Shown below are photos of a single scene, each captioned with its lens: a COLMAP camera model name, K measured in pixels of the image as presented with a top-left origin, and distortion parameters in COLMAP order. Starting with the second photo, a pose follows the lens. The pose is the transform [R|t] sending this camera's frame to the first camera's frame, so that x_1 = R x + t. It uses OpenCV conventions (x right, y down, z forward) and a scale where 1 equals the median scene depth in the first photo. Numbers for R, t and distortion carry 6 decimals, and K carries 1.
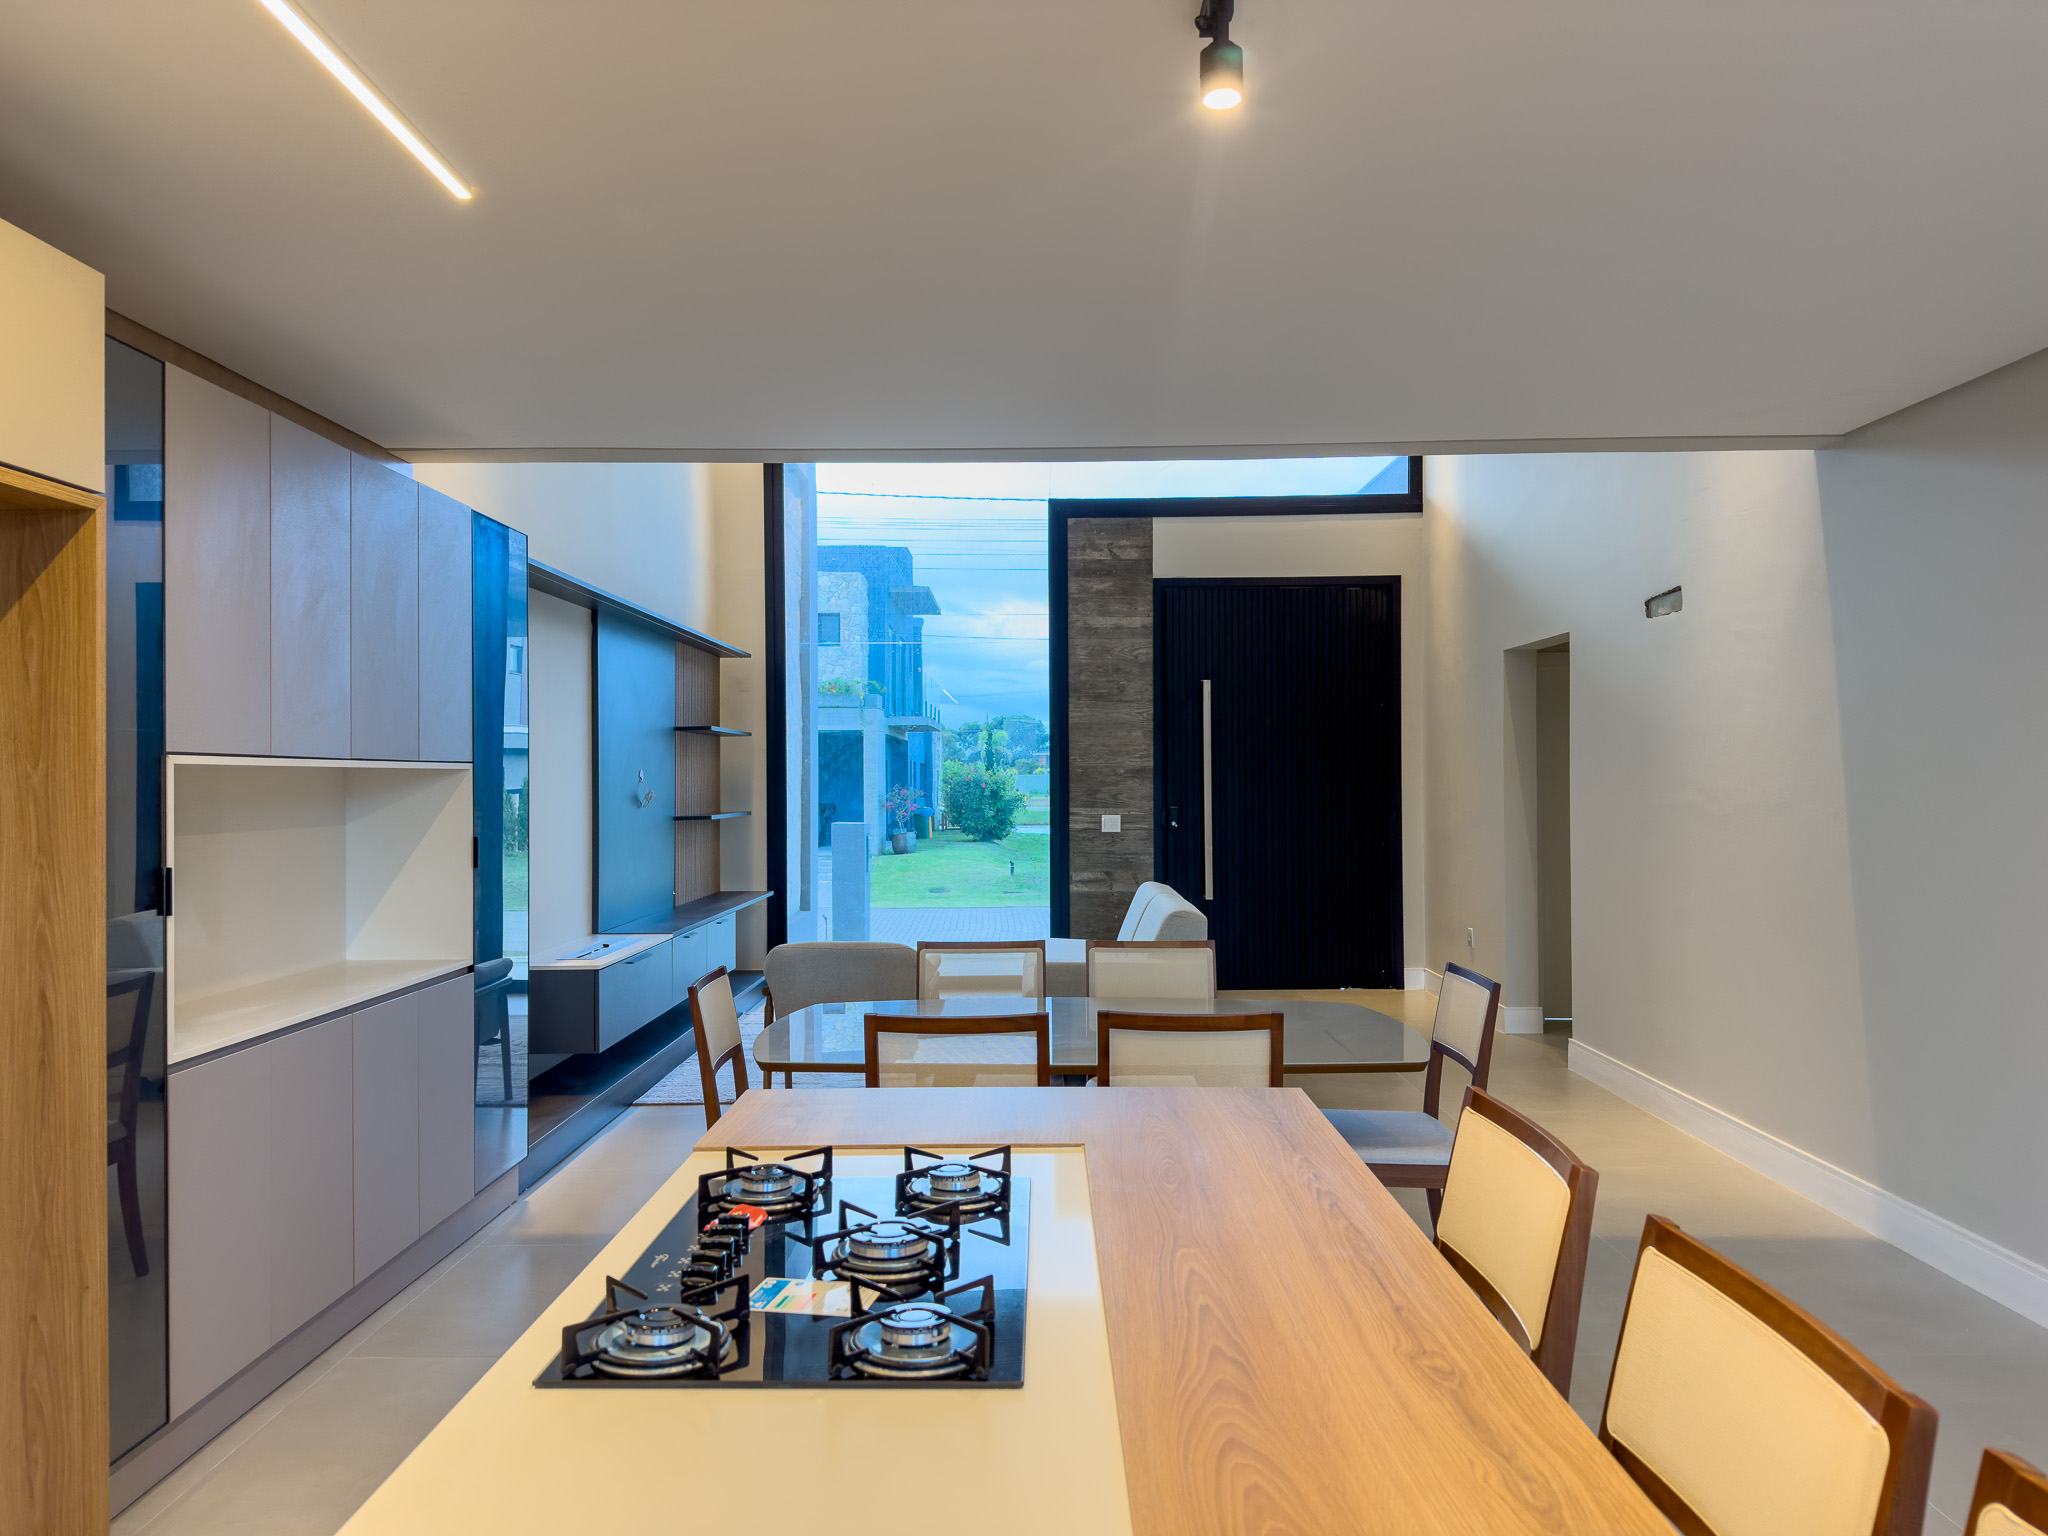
lens RADIAL K [[1418.4, 0, 1028.1], [0, 1418.4, 774.5], [0, 0, 1]] dist [0.162352, -0.289196]
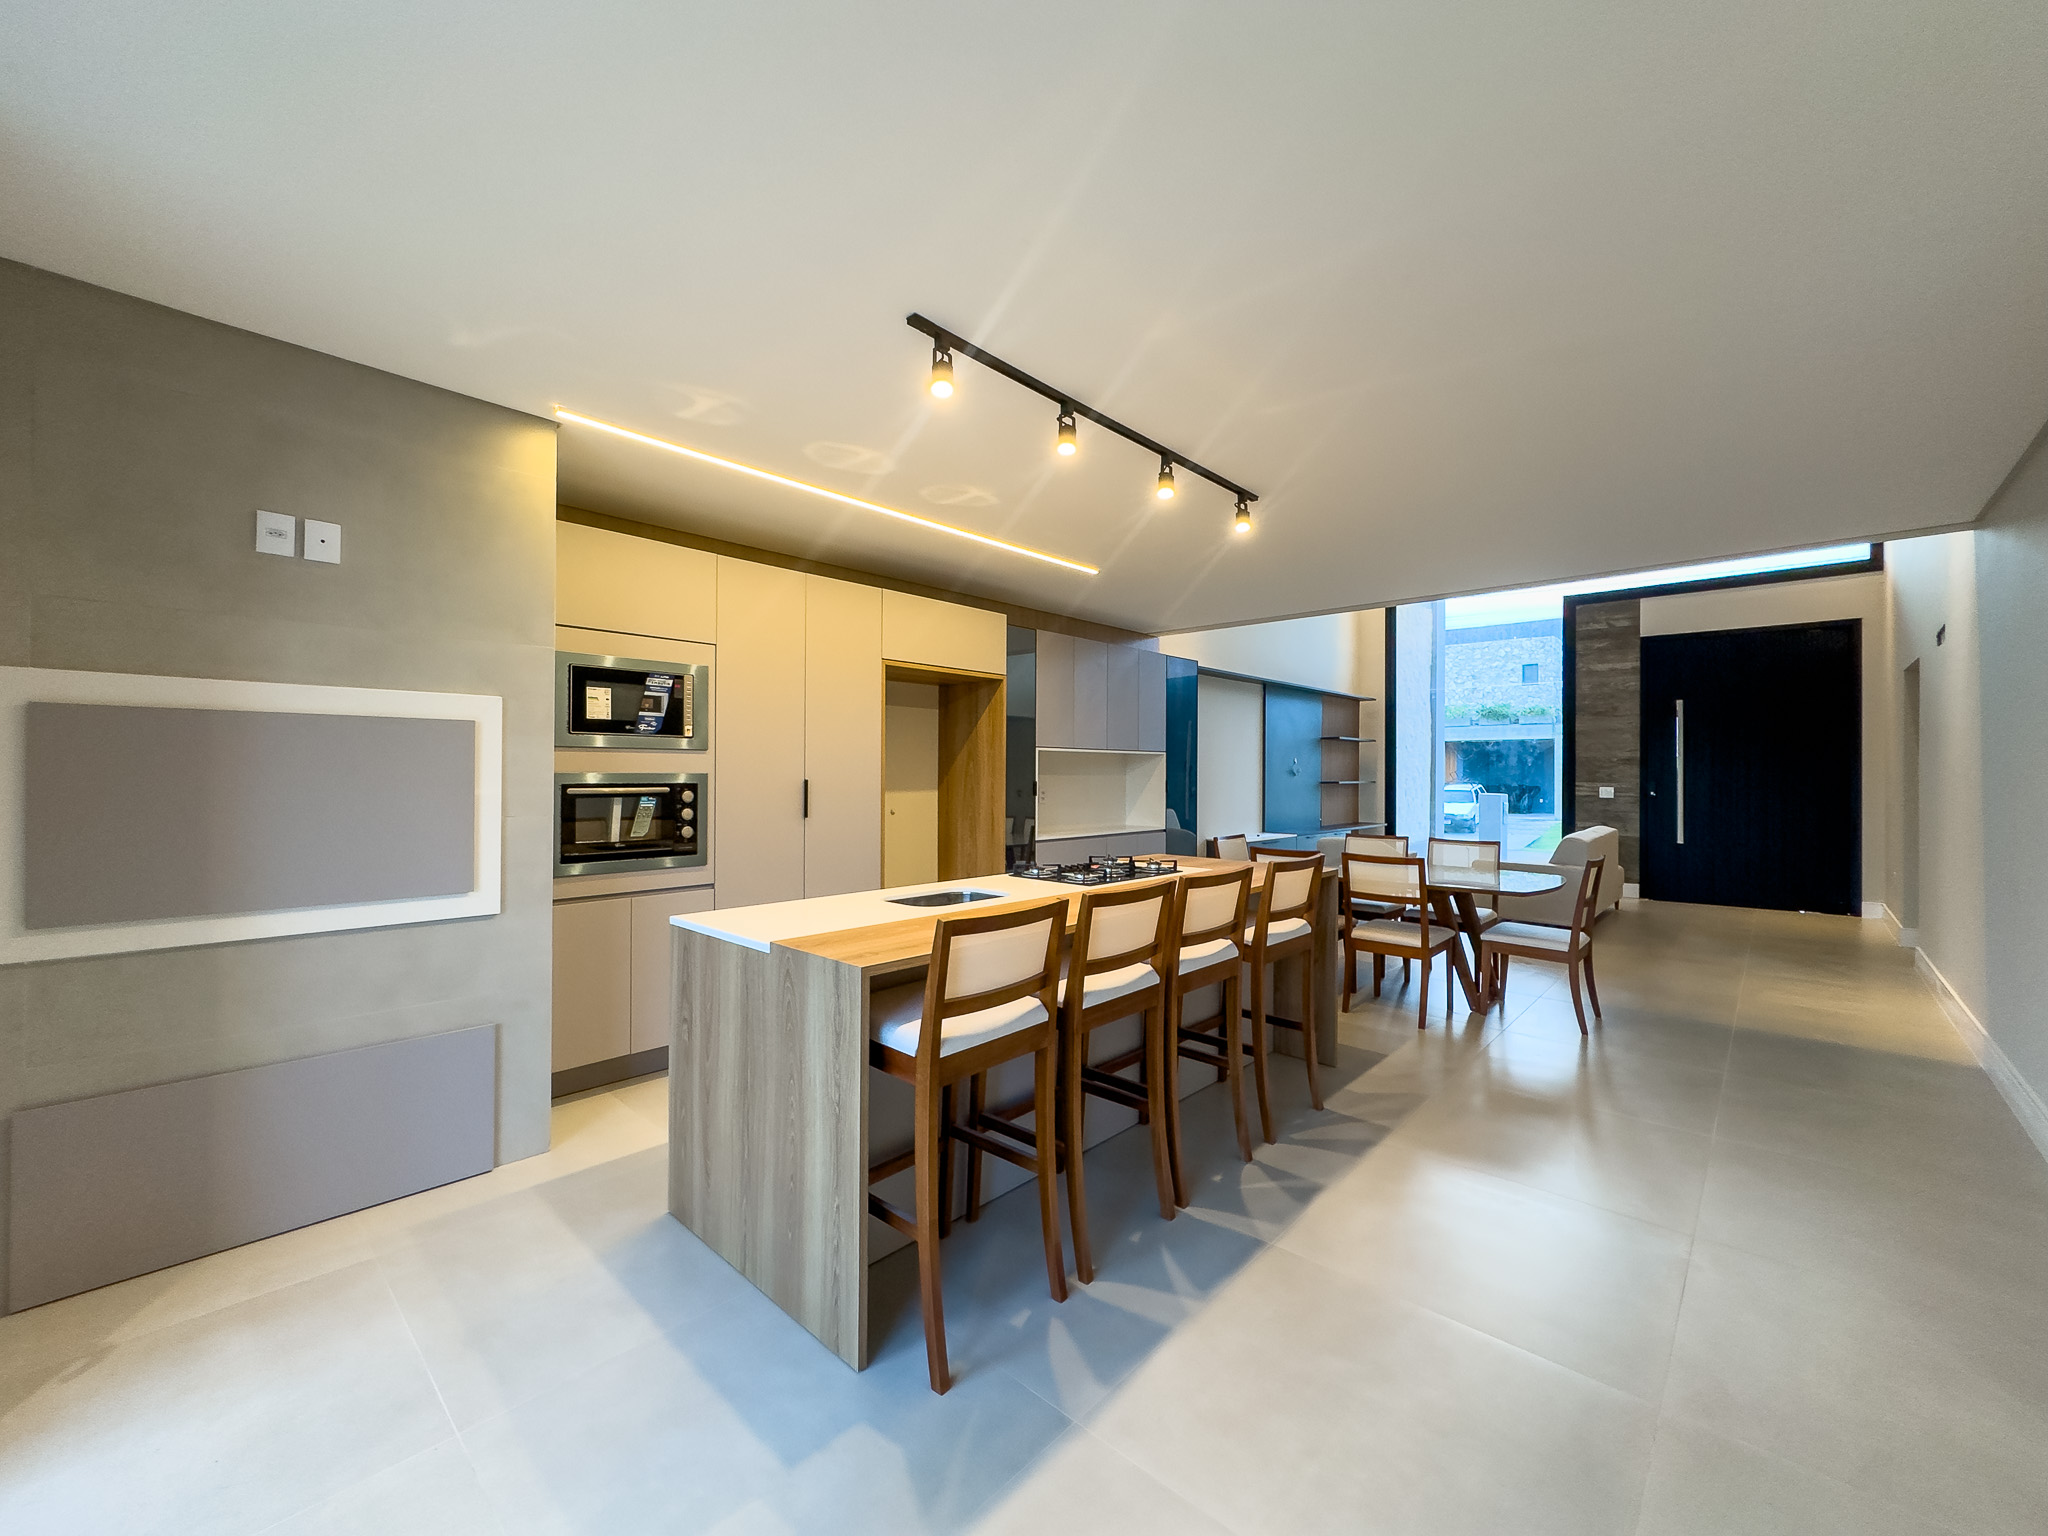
lens RADIAL K [[813.5, 0, 1024.0], [0, 813.5, 768.0], [0, 0, 1]] dist [0.000021, 0.000187]
pose [[0.737141, 0.004575, -0.675724, 0.194204], [-0.005220, 0.999986, 0.001076, 0.009343], [0.675719, 0.002734, 0.737154, -0.120847]]
